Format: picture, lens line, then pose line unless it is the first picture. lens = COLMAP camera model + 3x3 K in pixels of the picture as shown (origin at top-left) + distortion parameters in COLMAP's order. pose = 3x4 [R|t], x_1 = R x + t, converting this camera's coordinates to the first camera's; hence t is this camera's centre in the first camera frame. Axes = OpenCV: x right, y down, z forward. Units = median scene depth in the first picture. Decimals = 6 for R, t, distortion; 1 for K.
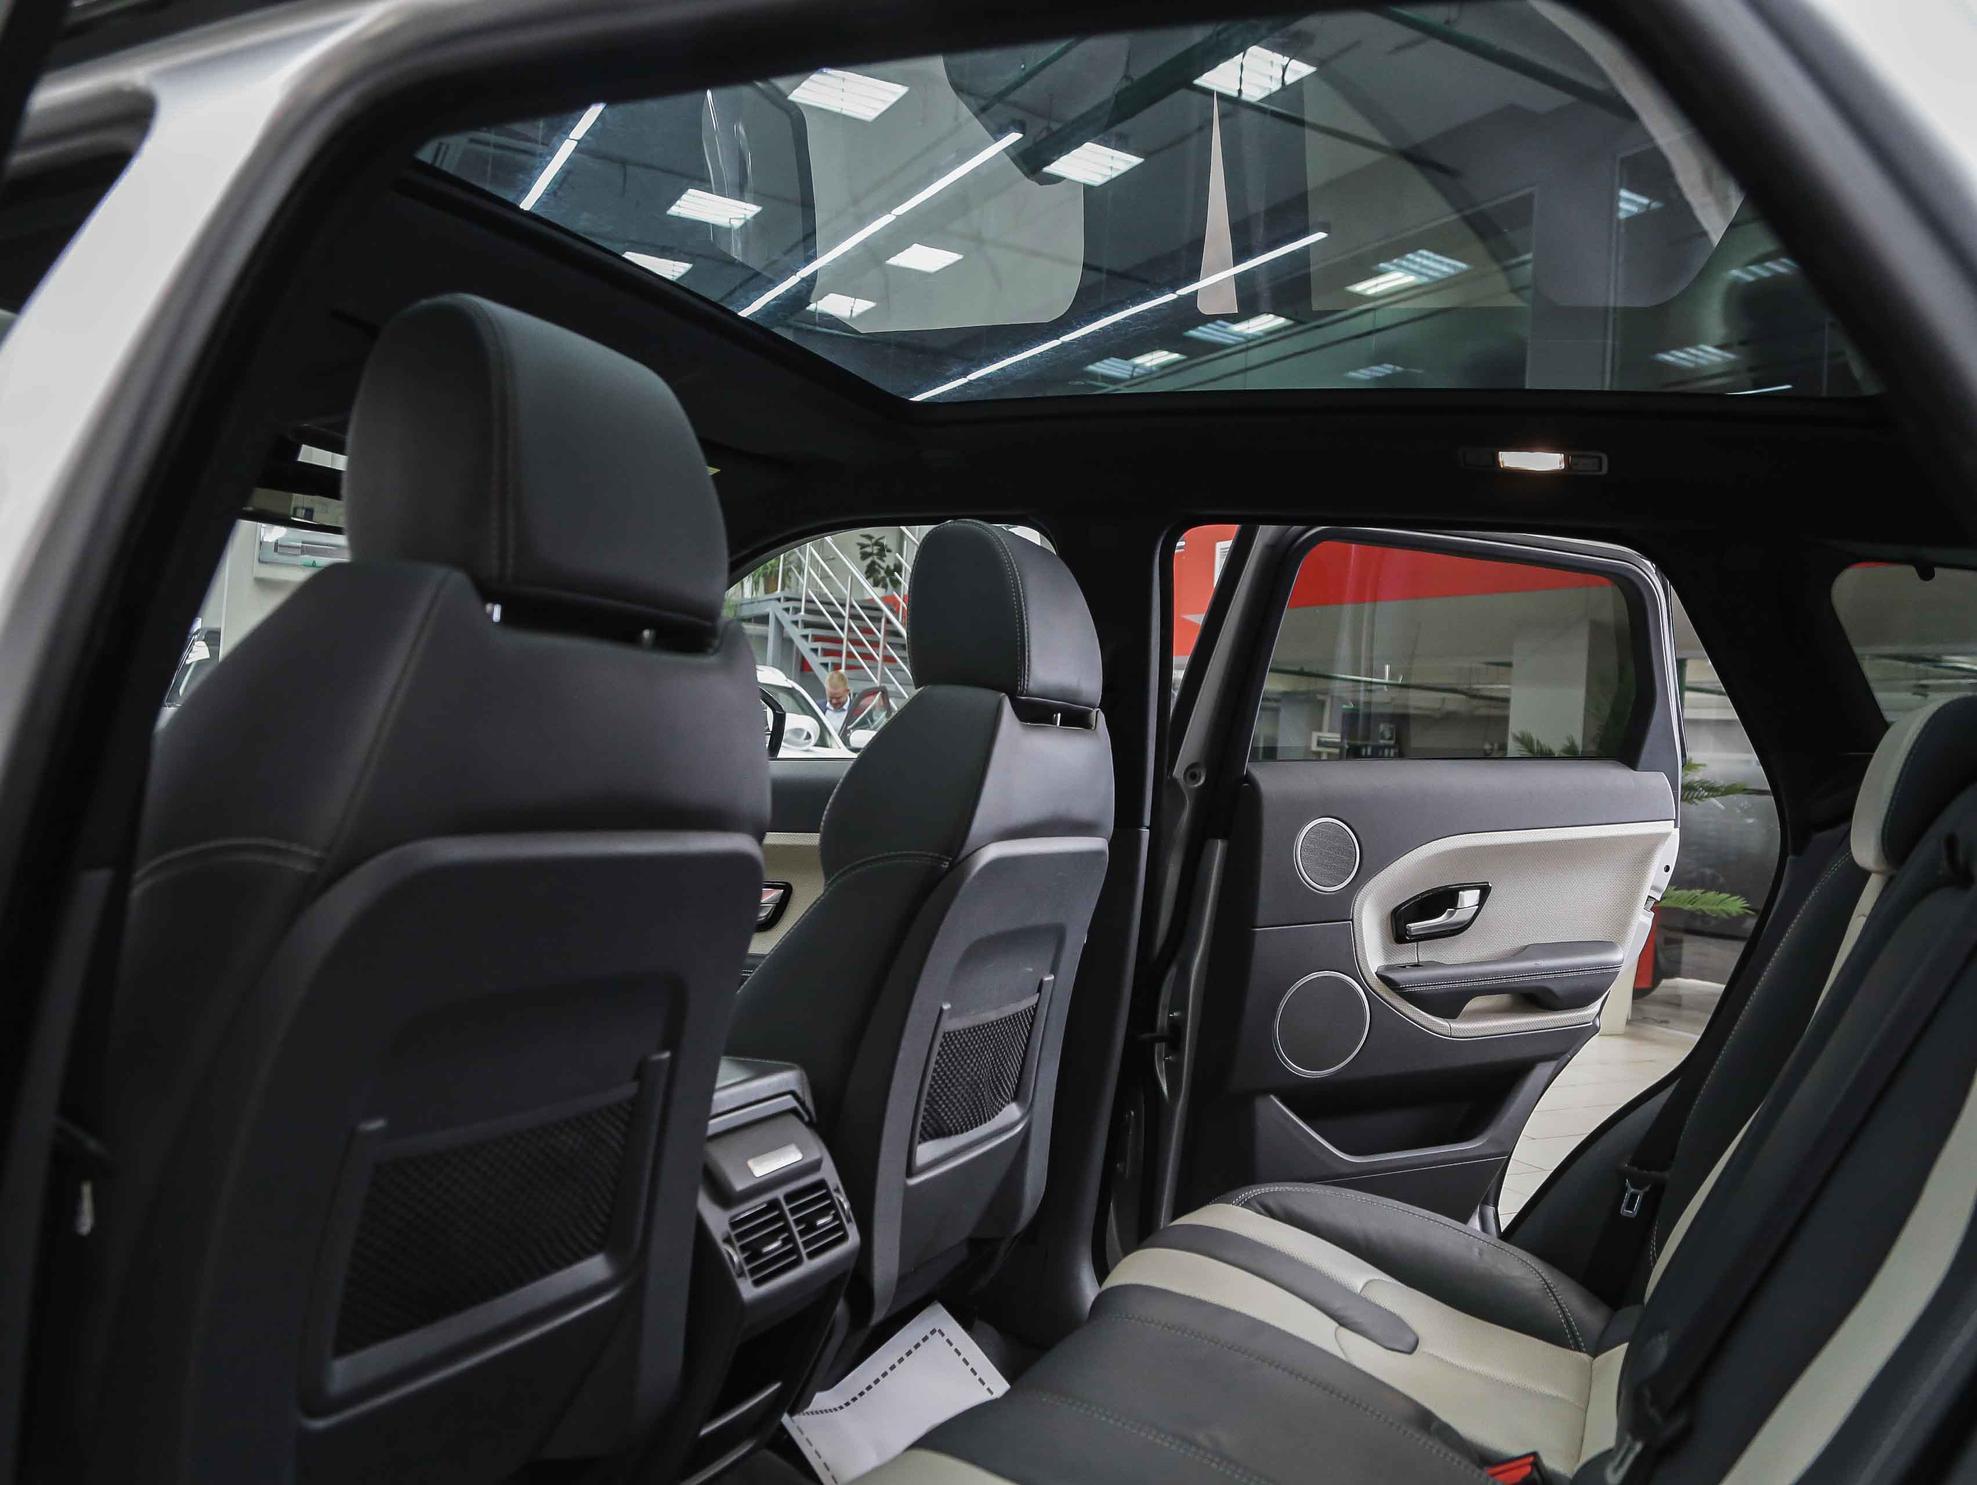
lens RADIAL K [[1557.5, 0, 1017.8], [0, 1557.5, 816.7], [0, 0, 1]] dist [-0.129033, 0.112127]
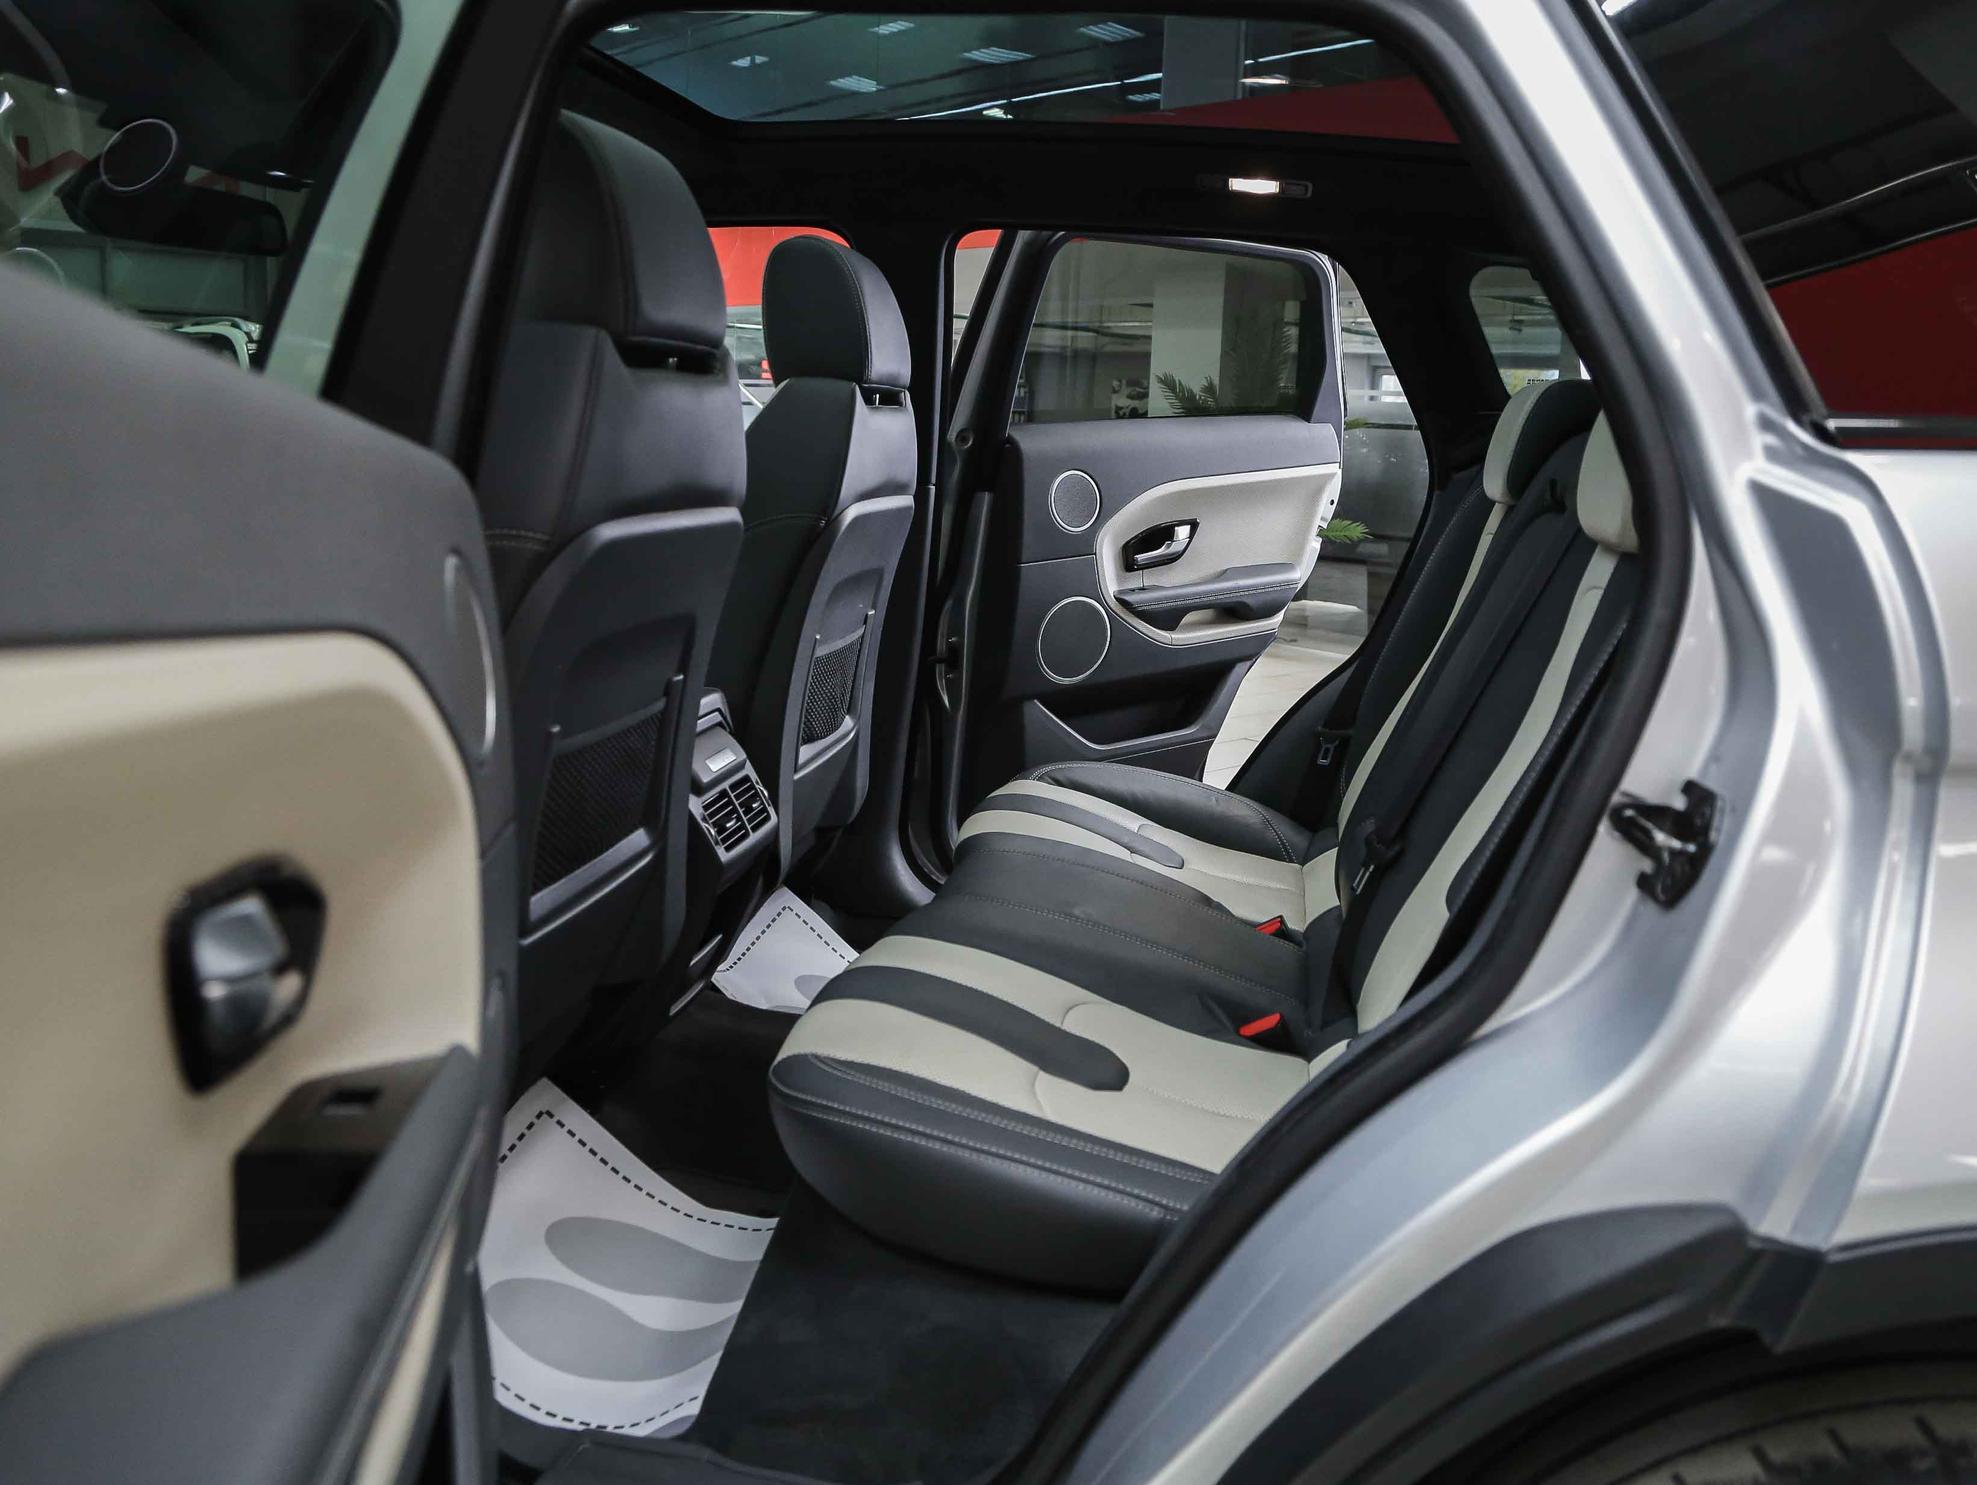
lens RADIAL K [[1557.5, 0, 1017.8], [0, 1557.5, 816.7], [0, 0, 1]] dist [-0.129033, 0.112127]
pose [[0.971516, -0.087072, 0.220400, -0.158577], [0.035723, 0.973233, 0.227025, -0.014438], [-0.234268, -0.212685, 0.948622, -0.237644]]
